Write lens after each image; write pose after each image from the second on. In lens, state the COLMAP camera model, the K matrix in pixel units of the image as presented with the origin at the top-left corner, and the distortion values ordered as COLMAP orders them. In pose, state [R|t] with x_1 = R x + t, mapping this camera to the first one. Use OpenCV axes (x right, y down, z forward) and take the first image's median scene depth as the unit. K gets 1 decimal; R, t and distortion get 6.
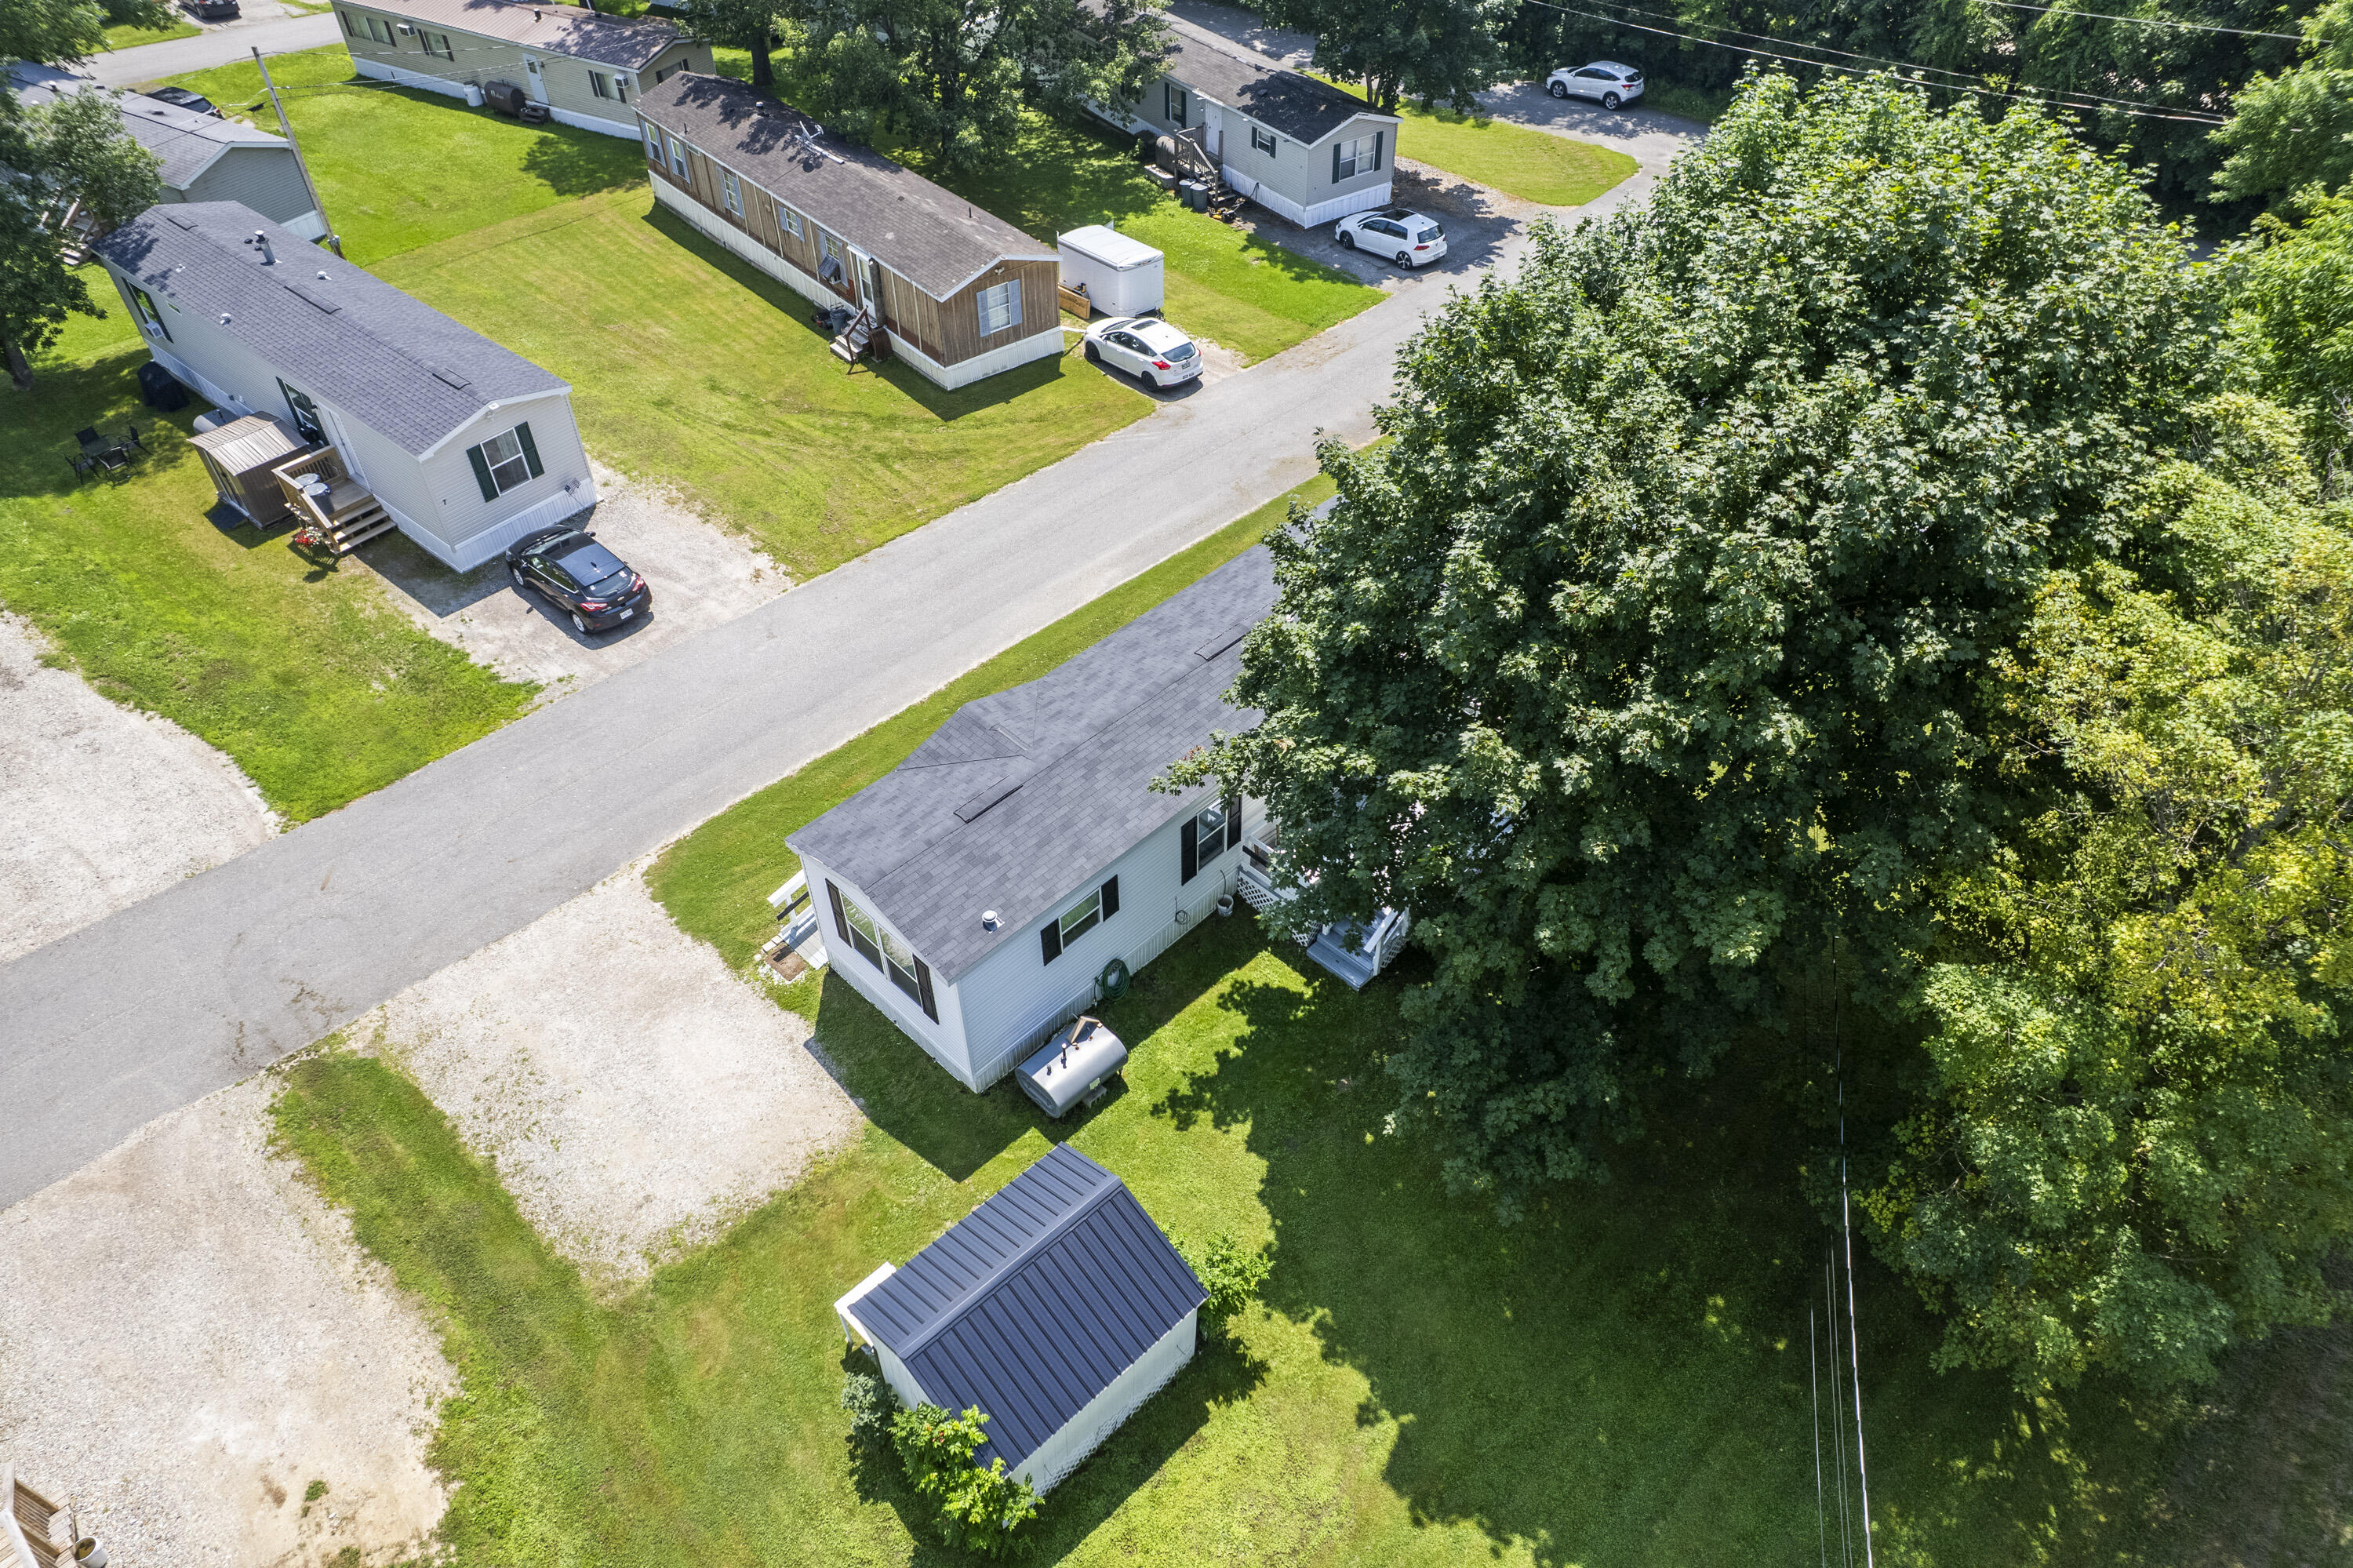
lens RADIAL K [[1490.4, 0, 1180.7], [0, 1490.4, 797.1], [0, 0, 1]] dist [-0.061578, 0.050736]
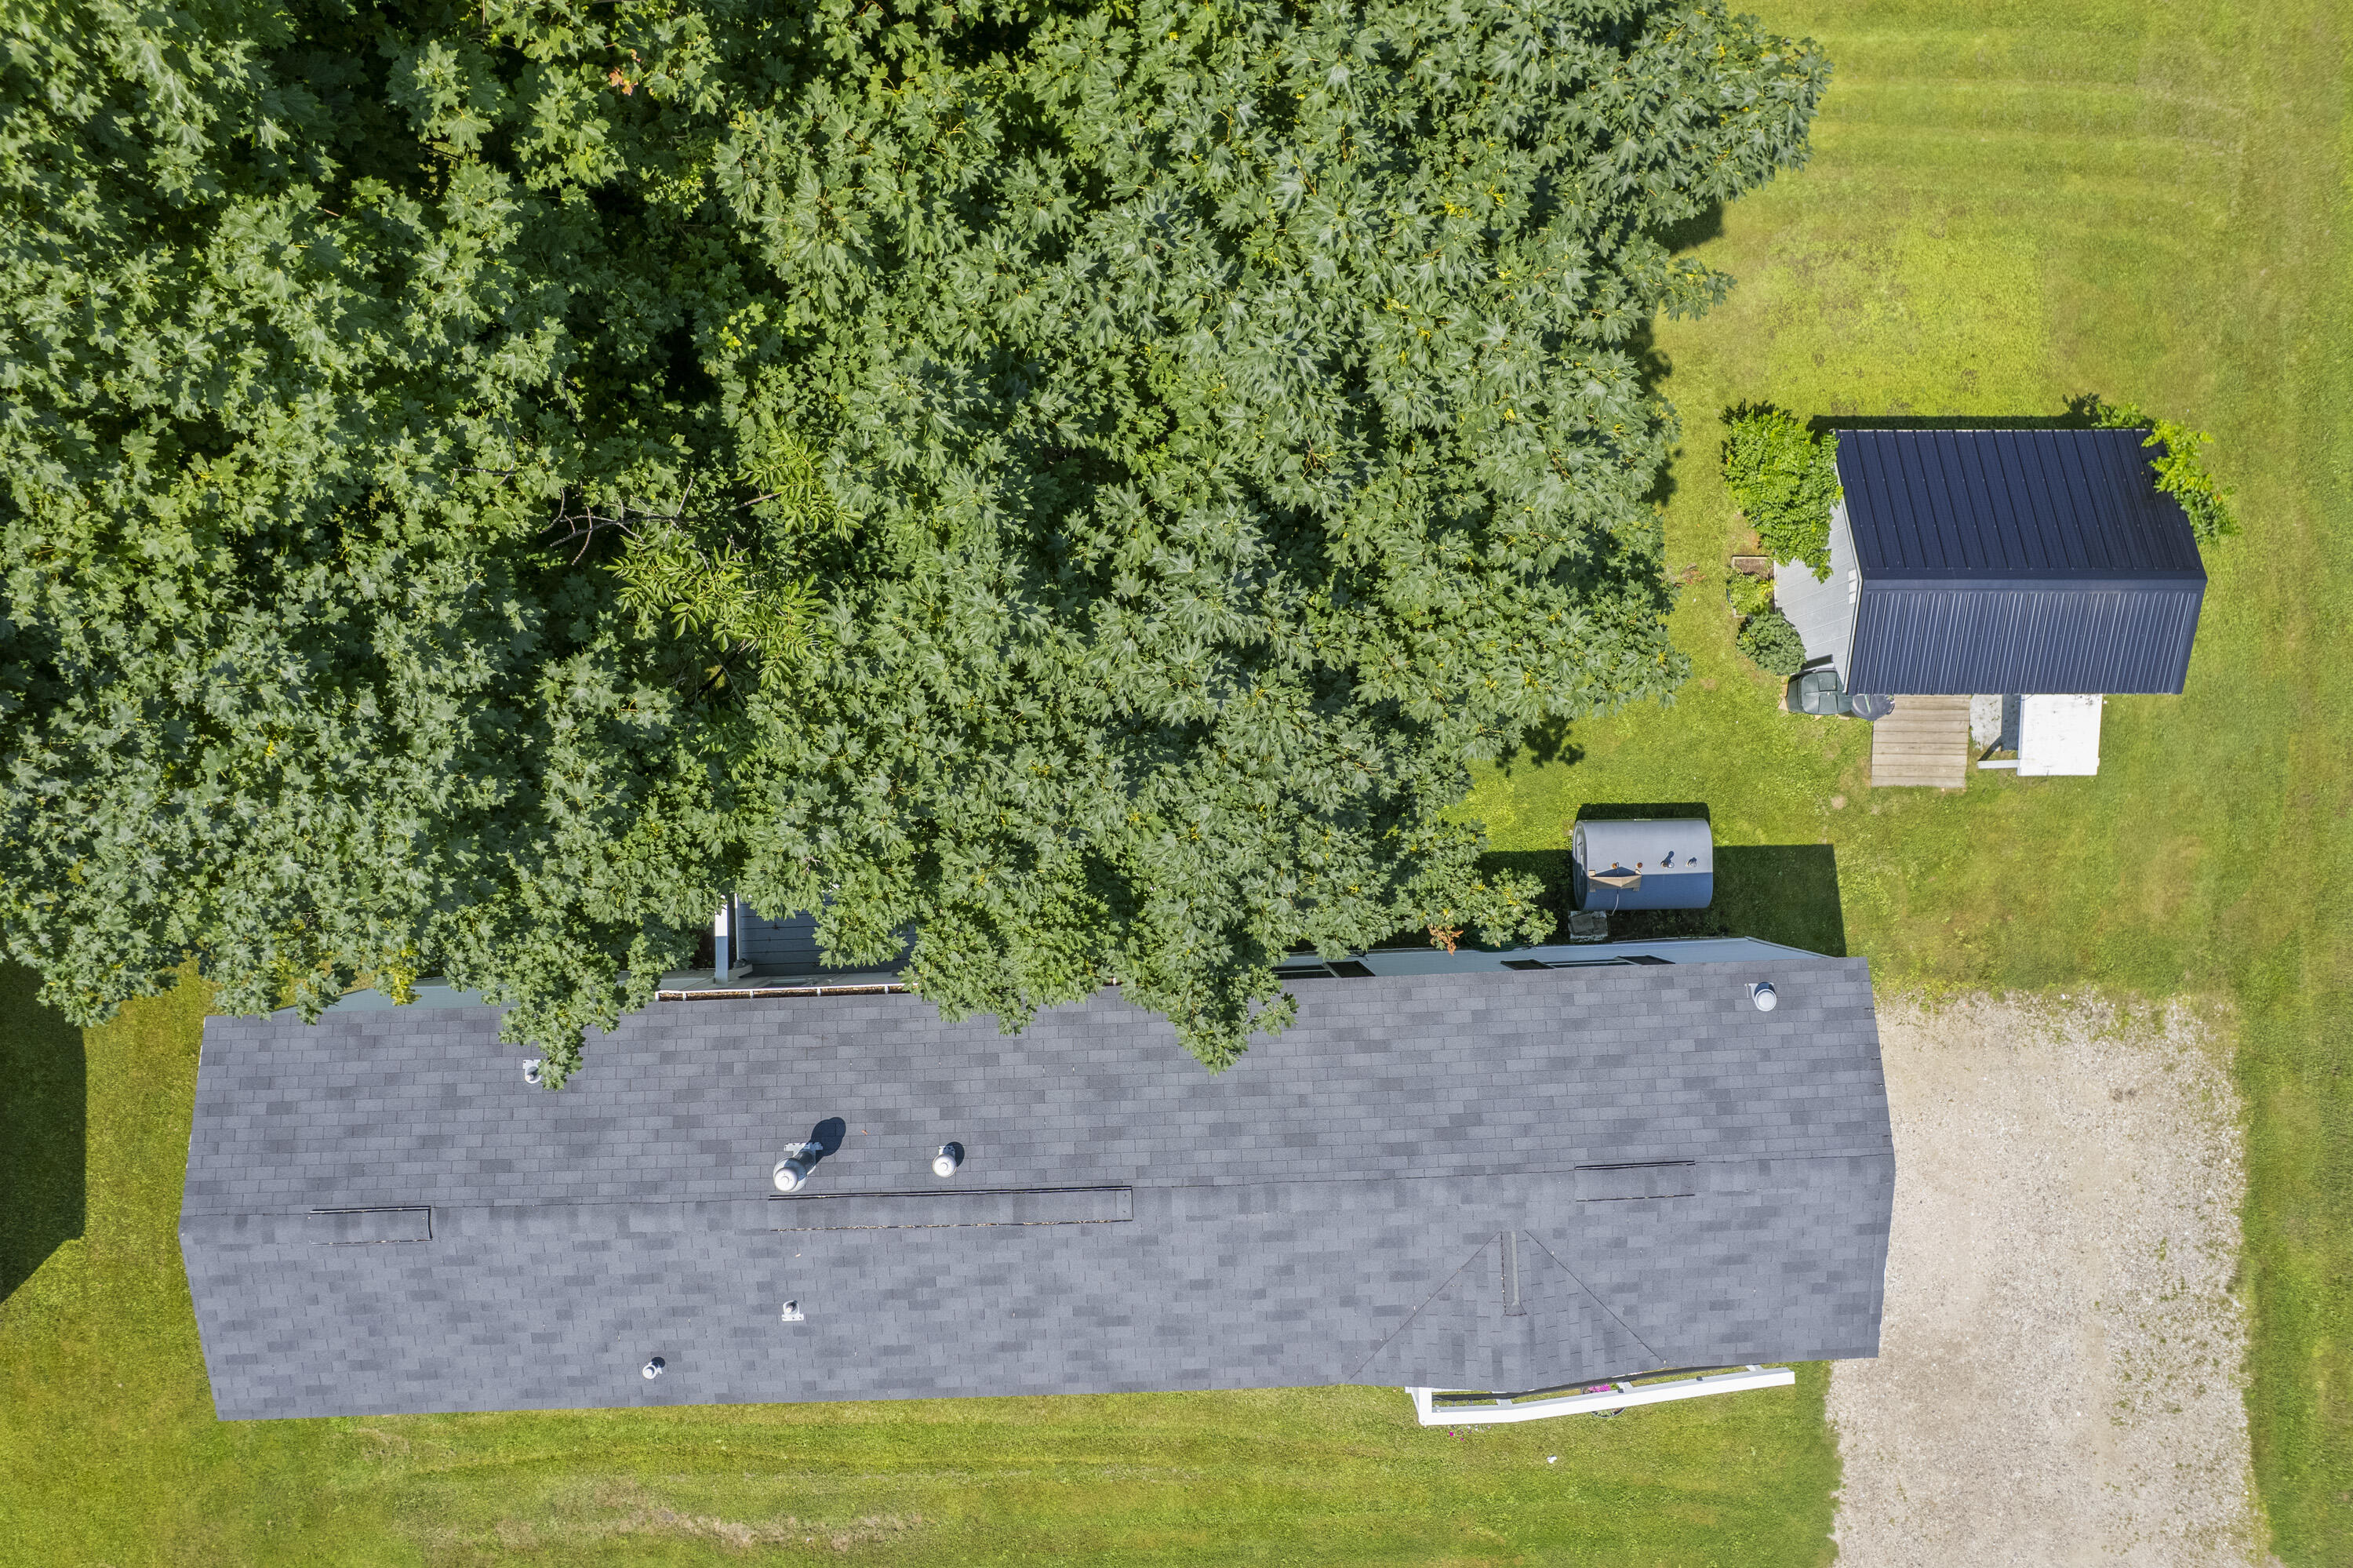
lens RADIAL K [[1527.0, 0, 1176.3], [0, 1527.0, 787.0], [0, 0, 1]] dist [-0.088525, 0.085210]
pose [[-0.723907, -0.689897, 0.000995, 0.125143], [0.485344, -0.508244, 0.711427, -0.467238], [-0.490306, 0.515490, 0.702759, 0.588676]]
